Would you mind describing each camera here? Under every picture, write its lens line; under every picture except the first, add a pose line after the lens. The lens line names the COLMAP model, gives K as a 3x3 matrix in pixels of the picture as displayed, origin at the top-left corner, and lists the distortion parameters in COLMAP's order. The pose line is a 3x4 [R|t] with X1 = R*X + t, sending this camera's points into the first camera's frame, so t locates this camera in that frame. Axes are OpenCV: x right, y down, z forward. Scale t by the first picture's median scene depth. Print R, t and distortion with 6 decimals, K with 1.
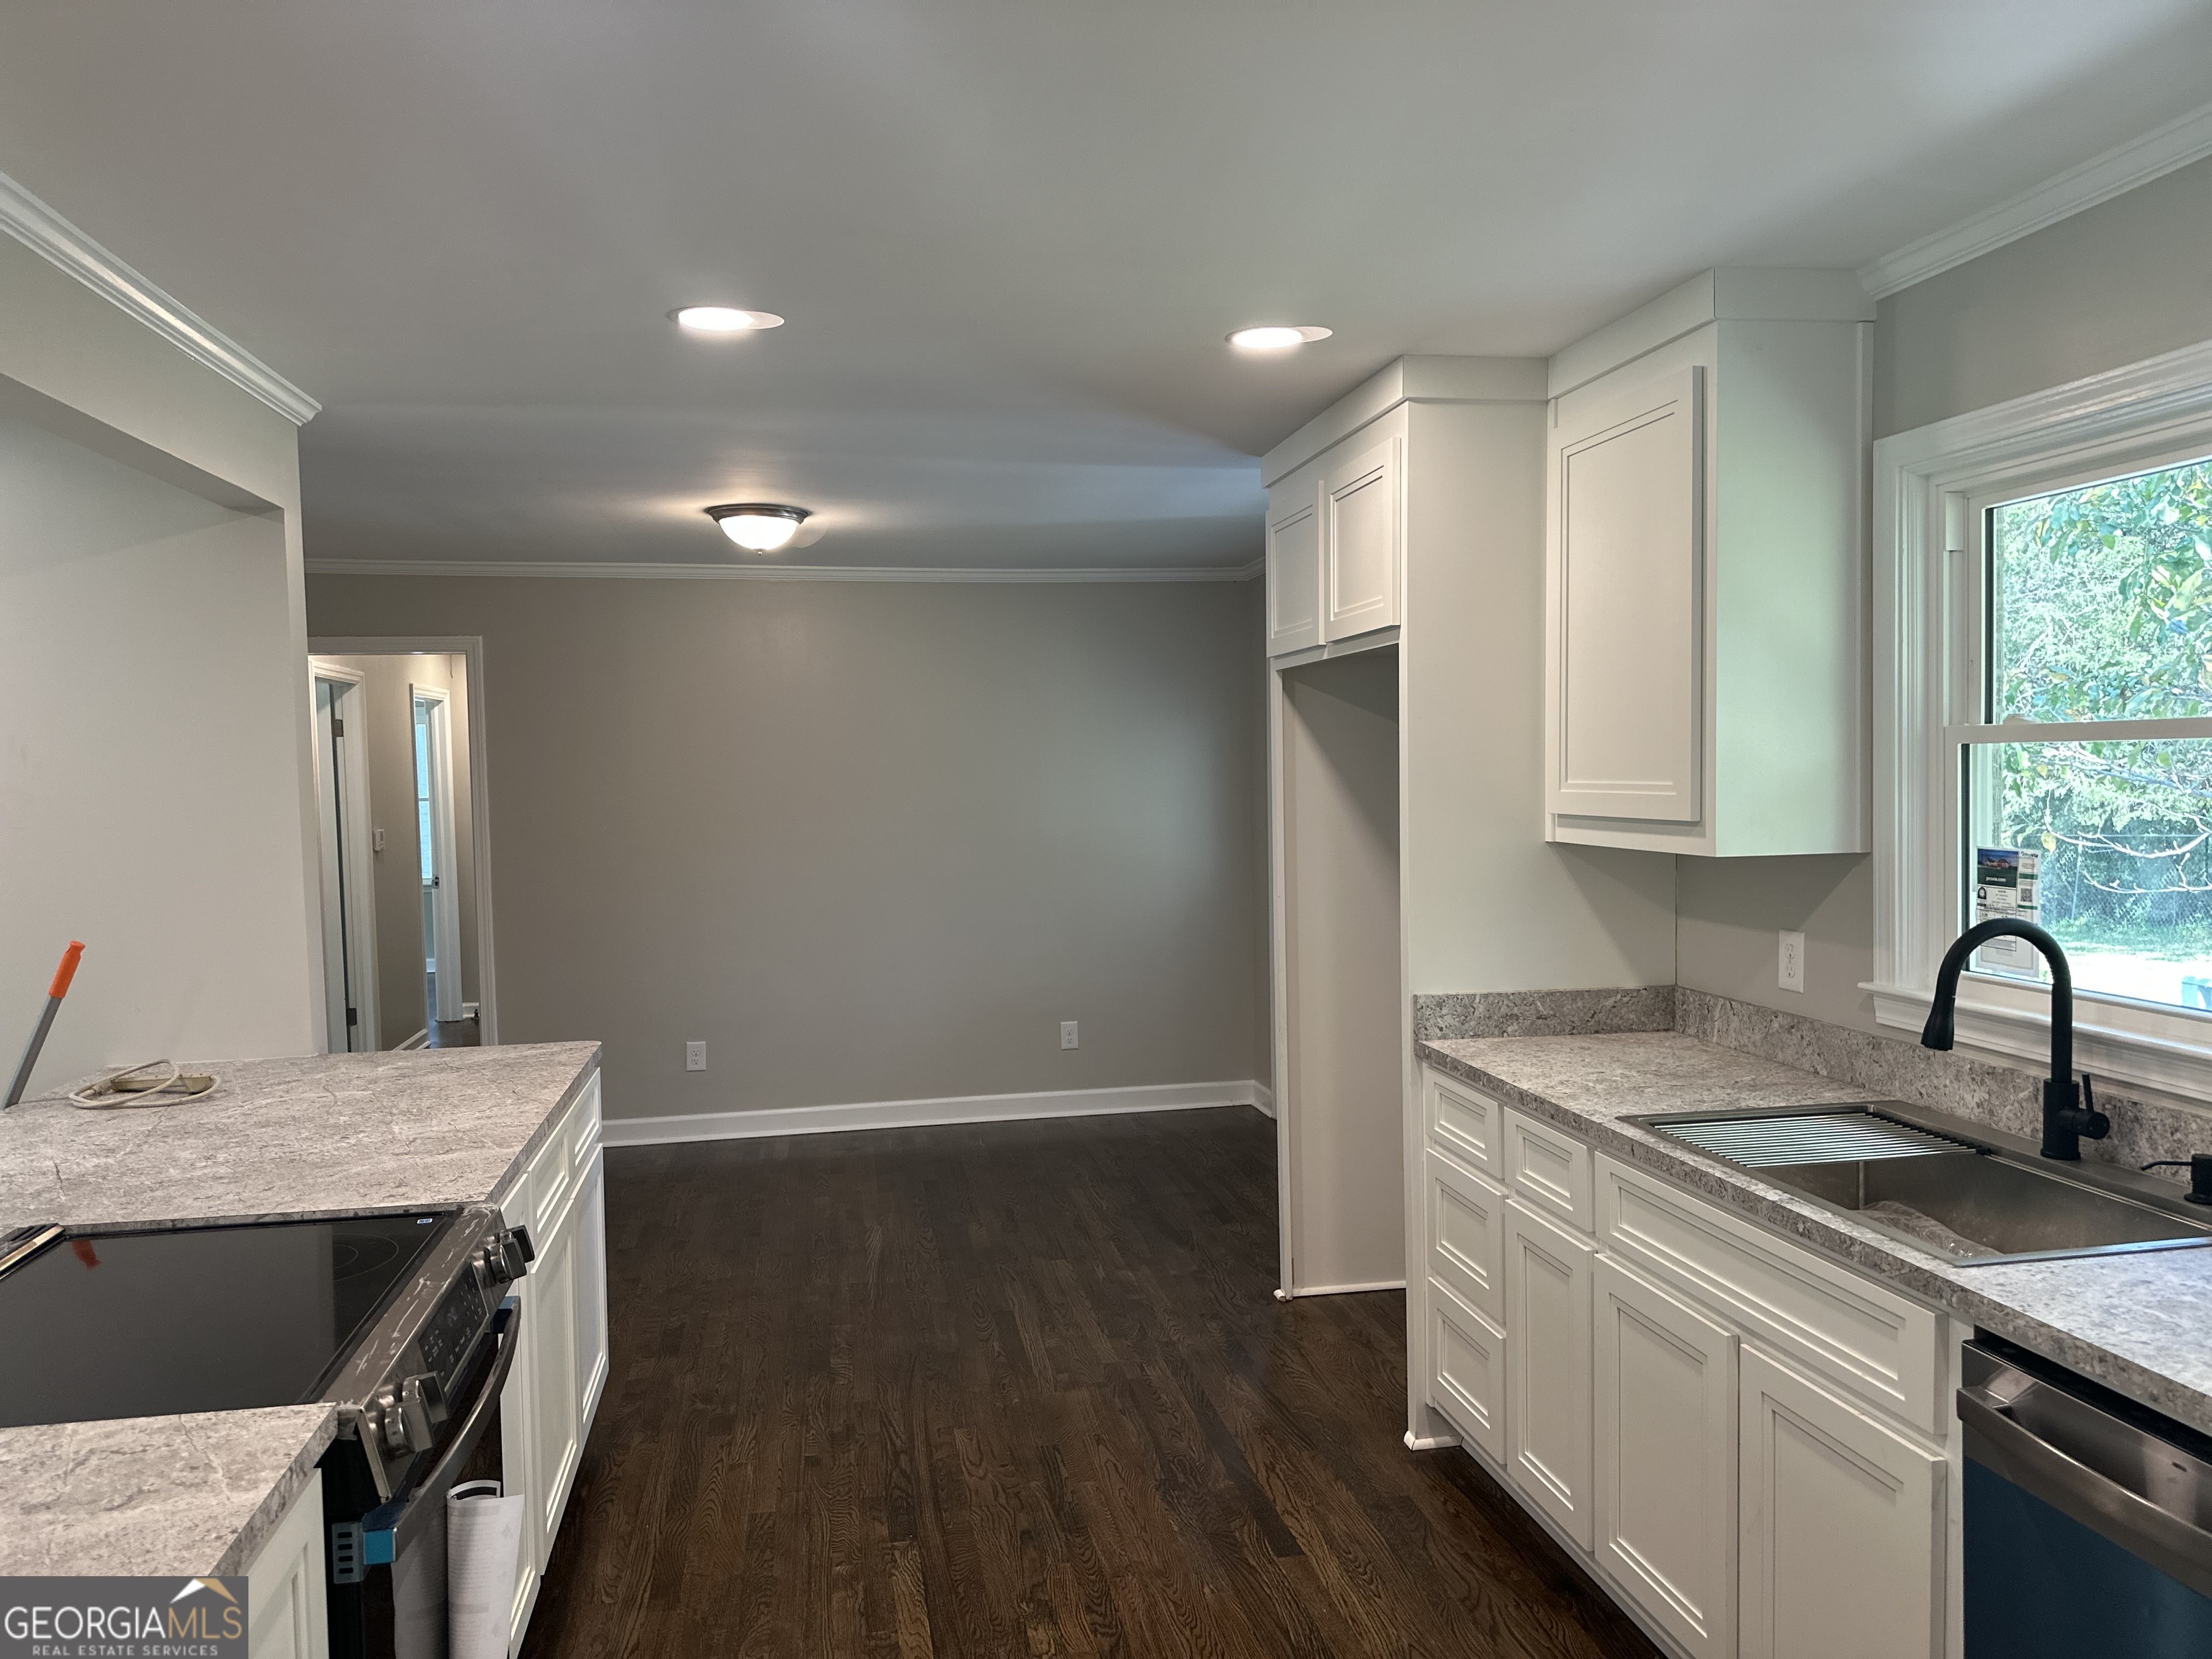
lens RADIAL K [[1583.8, 0, 1103.8], [0, 1583.8, 823.9], [0, 0, 1]] dist [0.031323, -0.054157]
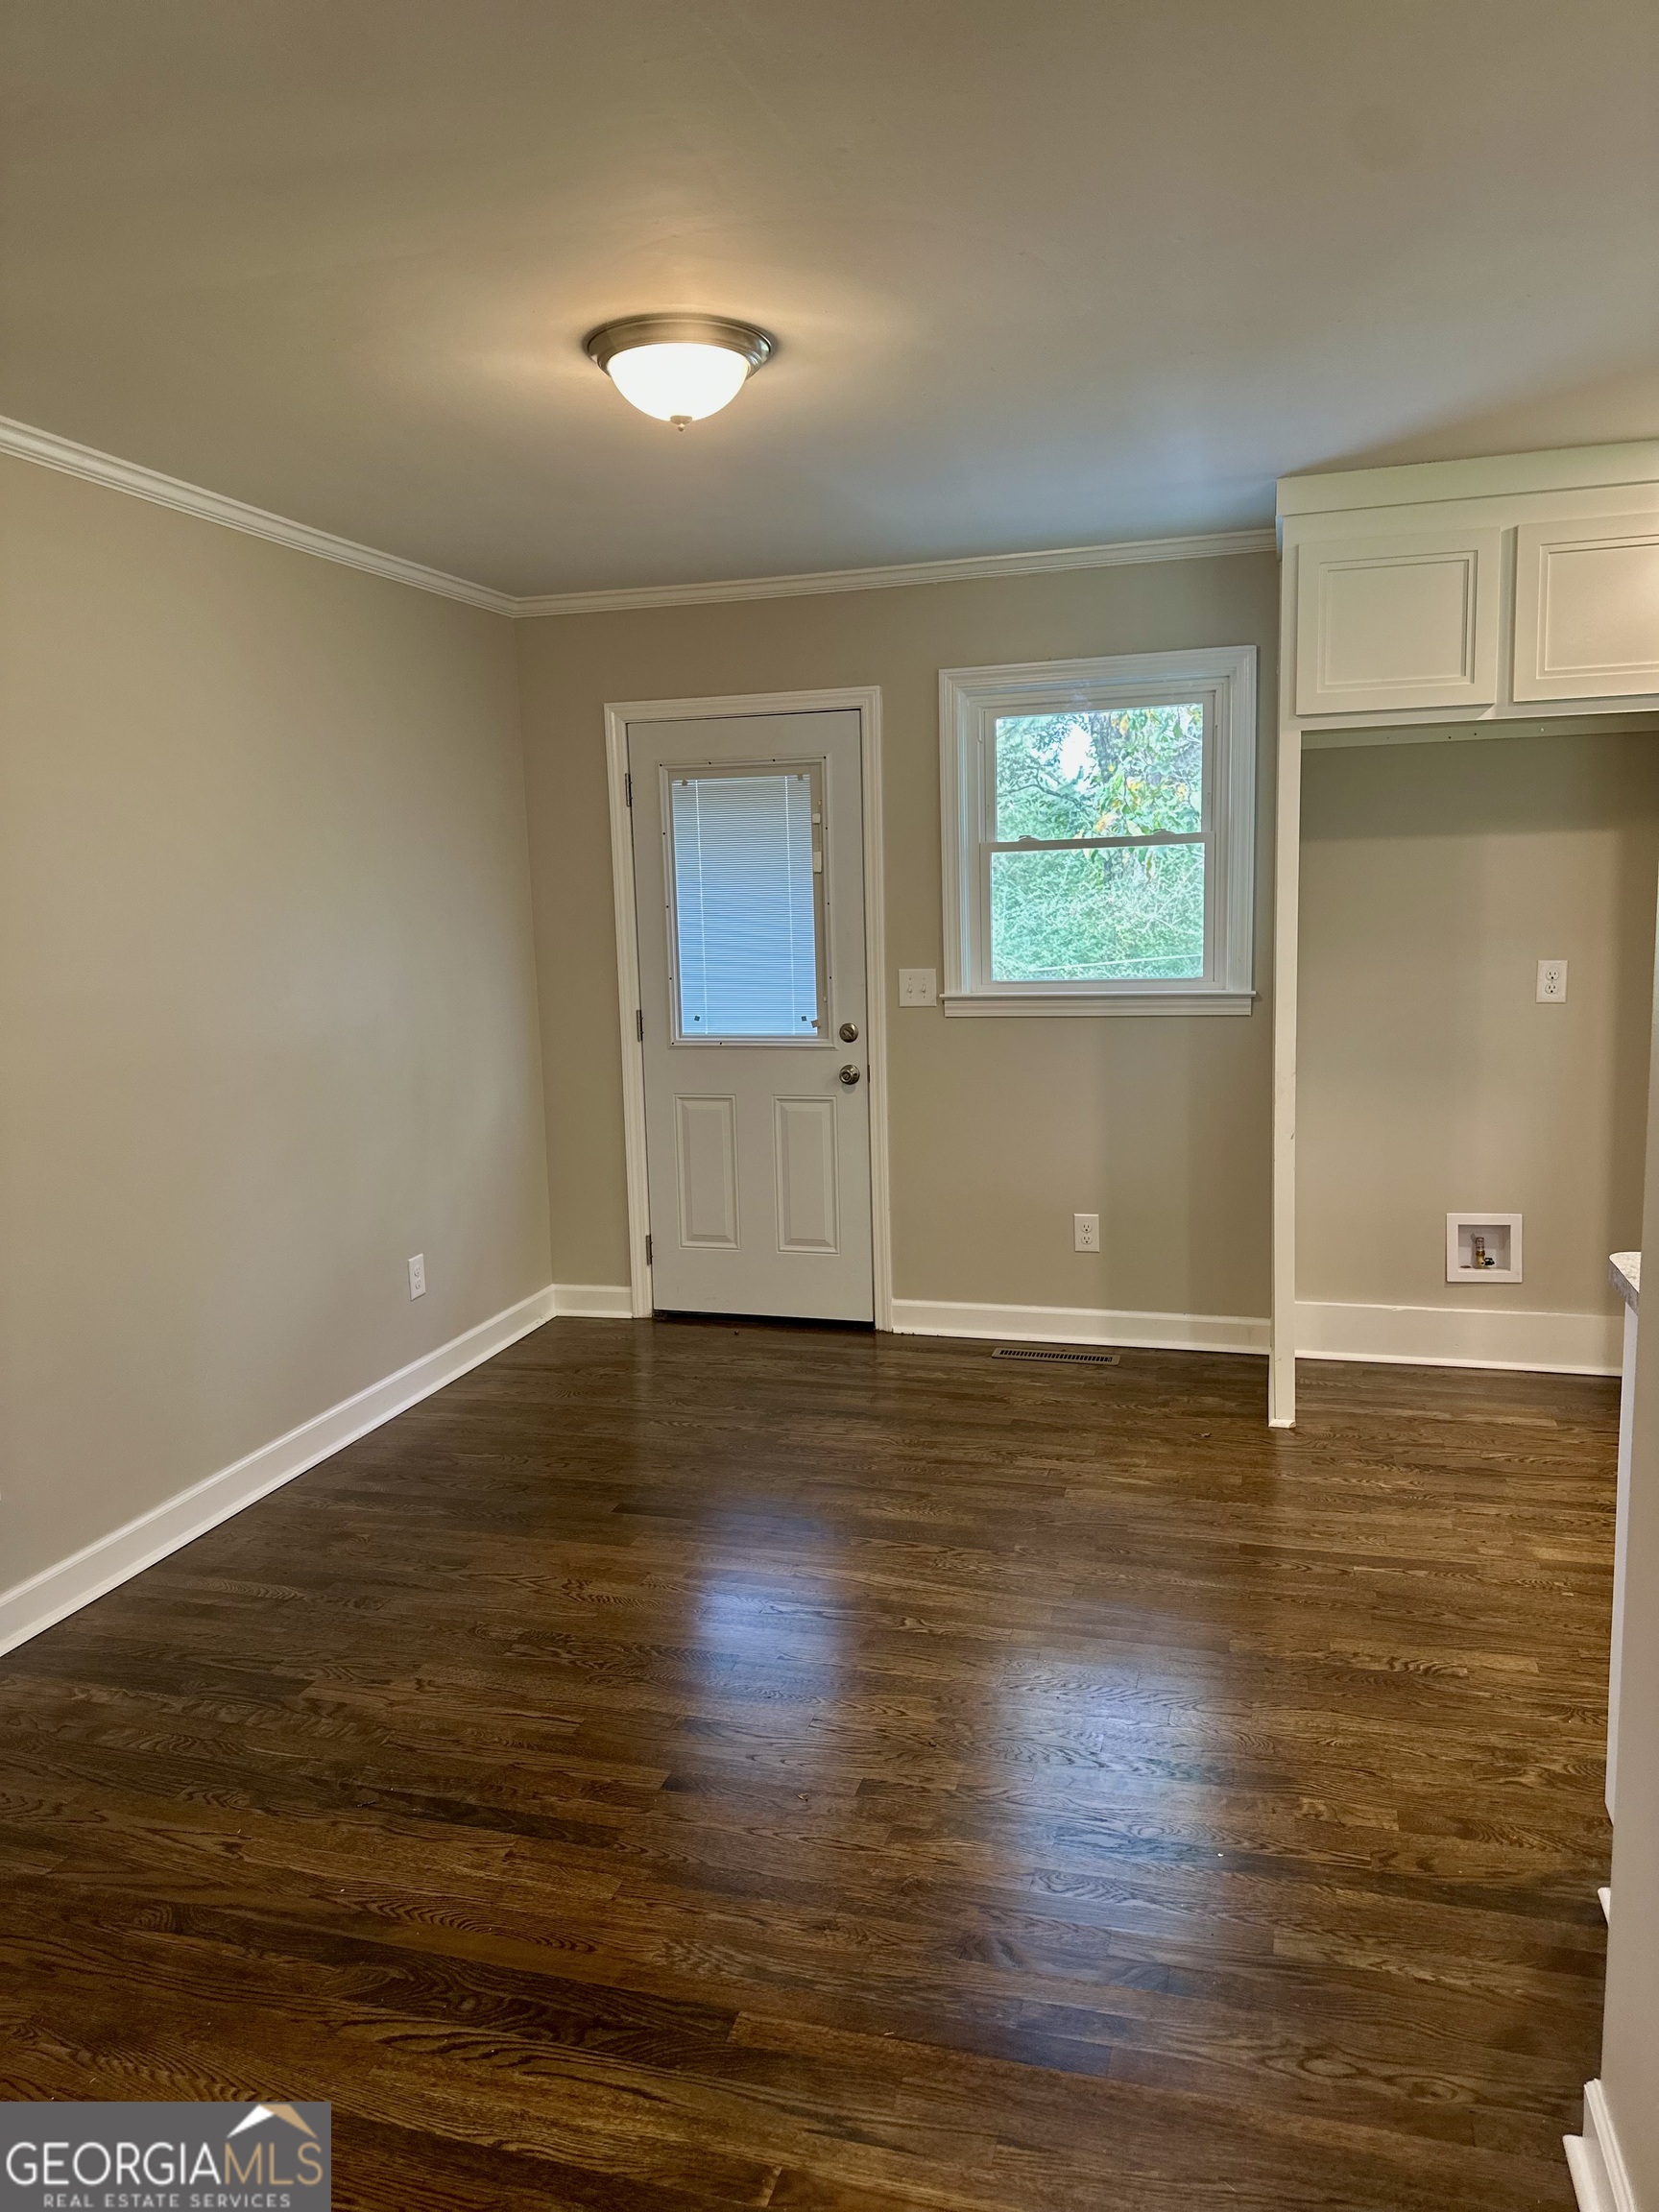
lens RADIAL K [[1583.8, 0, 818.5], [0, 1583.8, 1105.7], [0, 0, 1]] dist [0.031323, -0.054157]
pose [[0.460453, -0.124068, 0.878971, -1.019253], [0.061457, 0.992264, 0.107865, -0.001364], [-0.885554, 0.004352, 0.464516, 1.037481]]
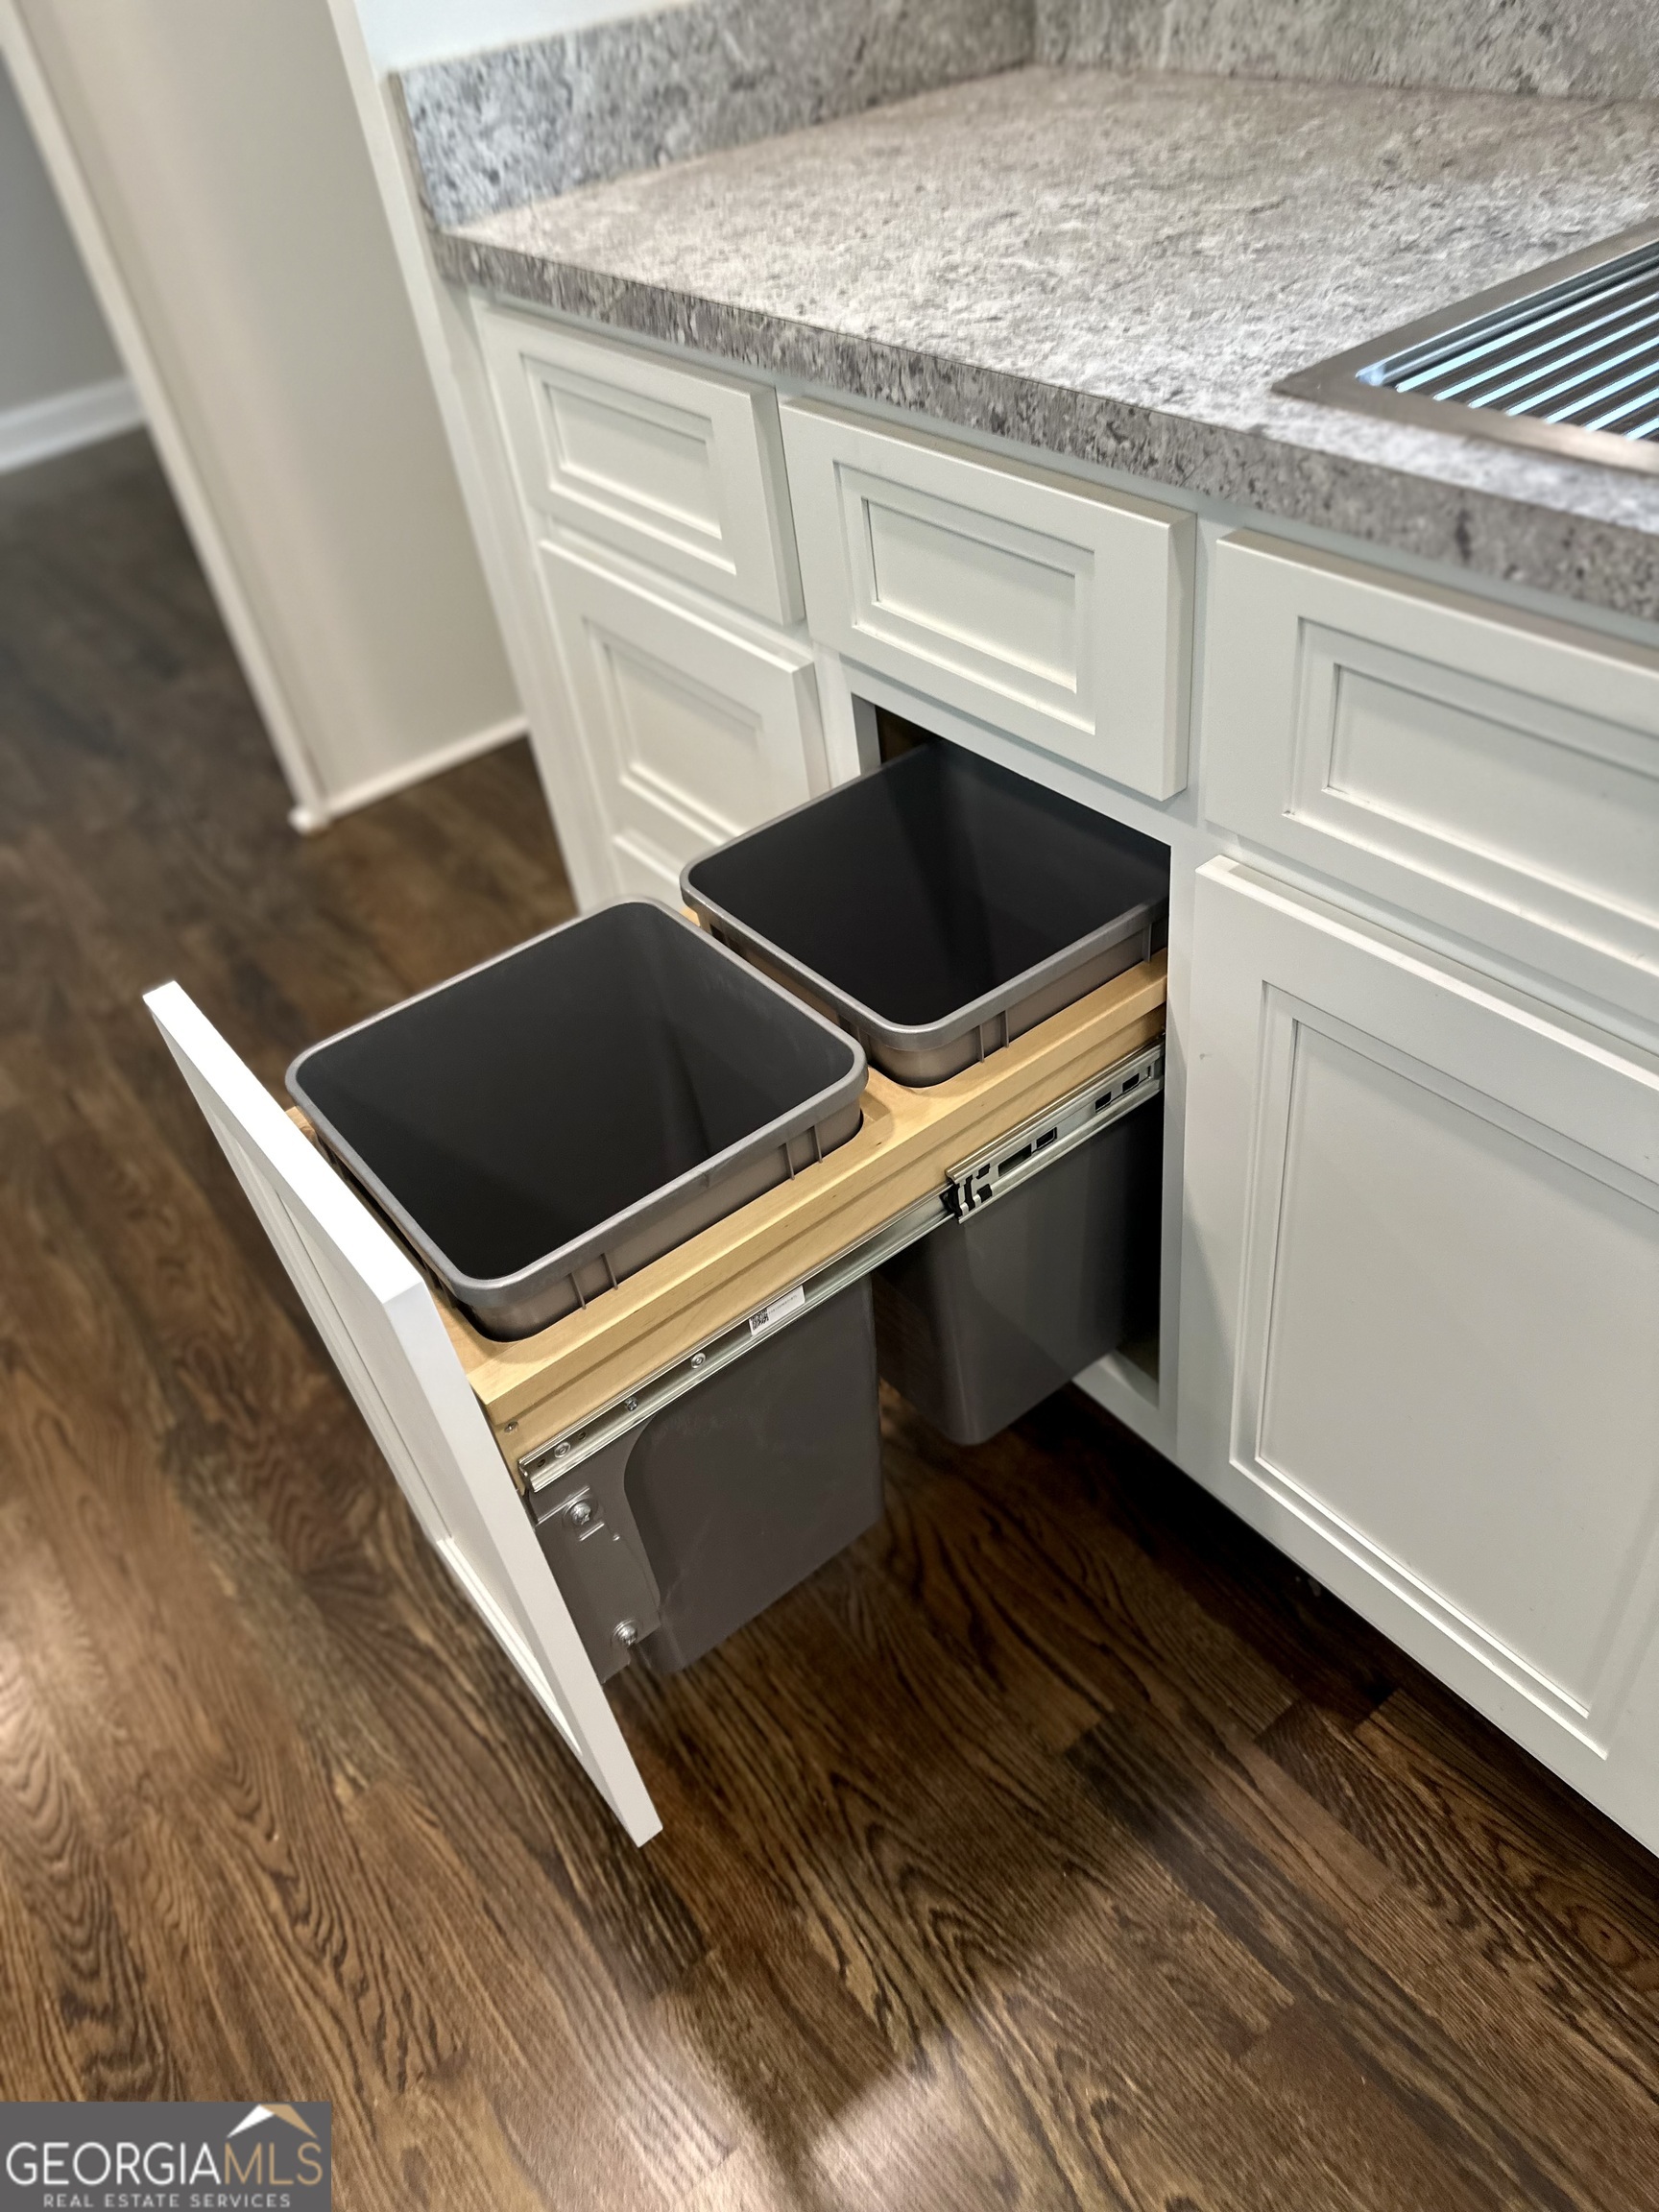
lens RADIAL K [[1583.8, 0, 822.6], [0, 1583.8, 1114.0], [0, 0, 1]] dist [0.031323, -0.054157]
pose [[0.891475, -0.366183, 0.266800, 0.111760], [0.131839, 0.773051, 0.620492, 0.082877], [-0.433463, -0.517979, 0.737433, 0.616097]]
